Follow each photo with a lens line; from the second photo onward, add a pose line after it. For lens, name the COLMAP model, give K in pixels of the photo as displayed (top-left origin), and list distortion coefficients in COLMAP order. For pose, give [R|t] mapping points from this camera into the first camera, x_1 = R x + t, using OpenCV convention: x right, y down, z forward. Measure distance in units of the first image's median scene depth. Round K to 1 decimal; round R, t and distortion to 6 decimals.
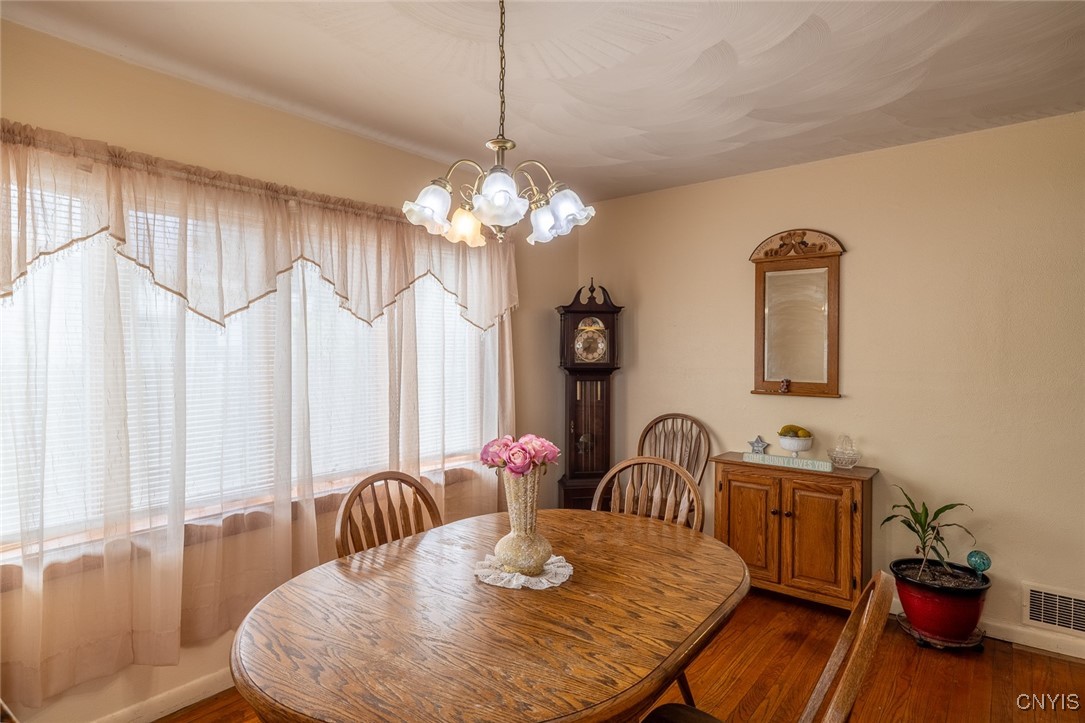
lens RADIAL K [[590.7, 0, 542.5], [0, 590.7, 361.5], [0, 0, 1]] dist [-0.000309, -0.000129]
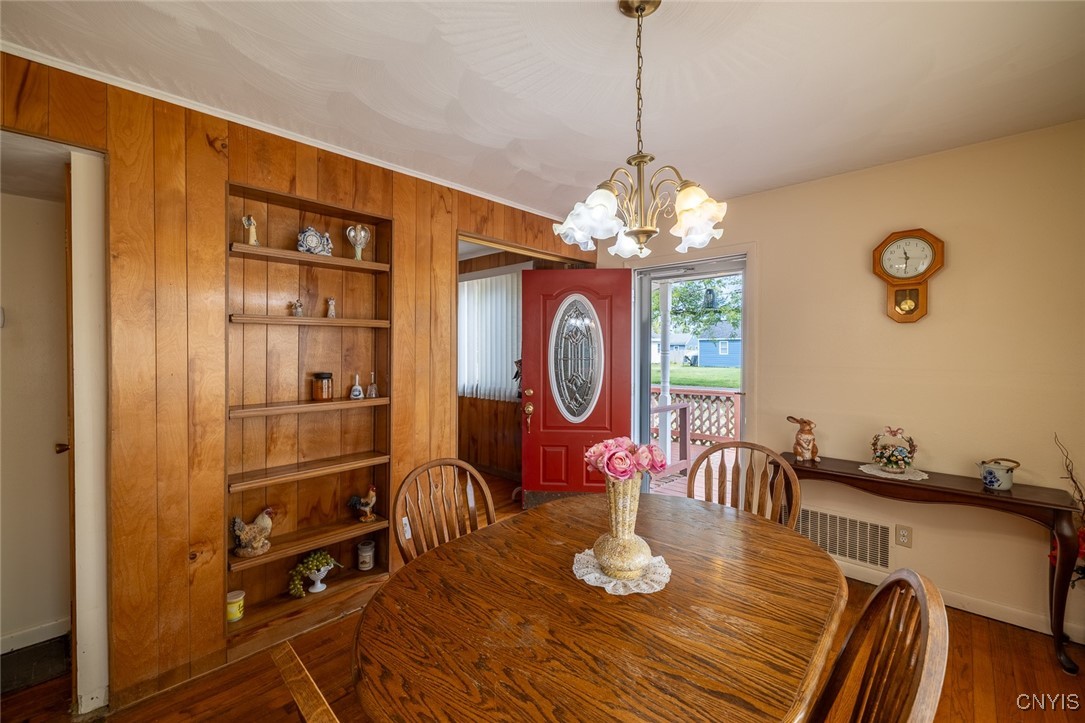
lens RADIAL K [[464.9, 0, 542.5], [0, 464.9, 361.5], [0, 0, 1]] dist [0.000585, 0.000035]
pose [[-0.997252, -0.004108, 0.073976, 0.039774], [0.000383, 0.998163, 0.060587, -0.045024], [-0.074089, 0.060449, -0.995418, 1.537019]]
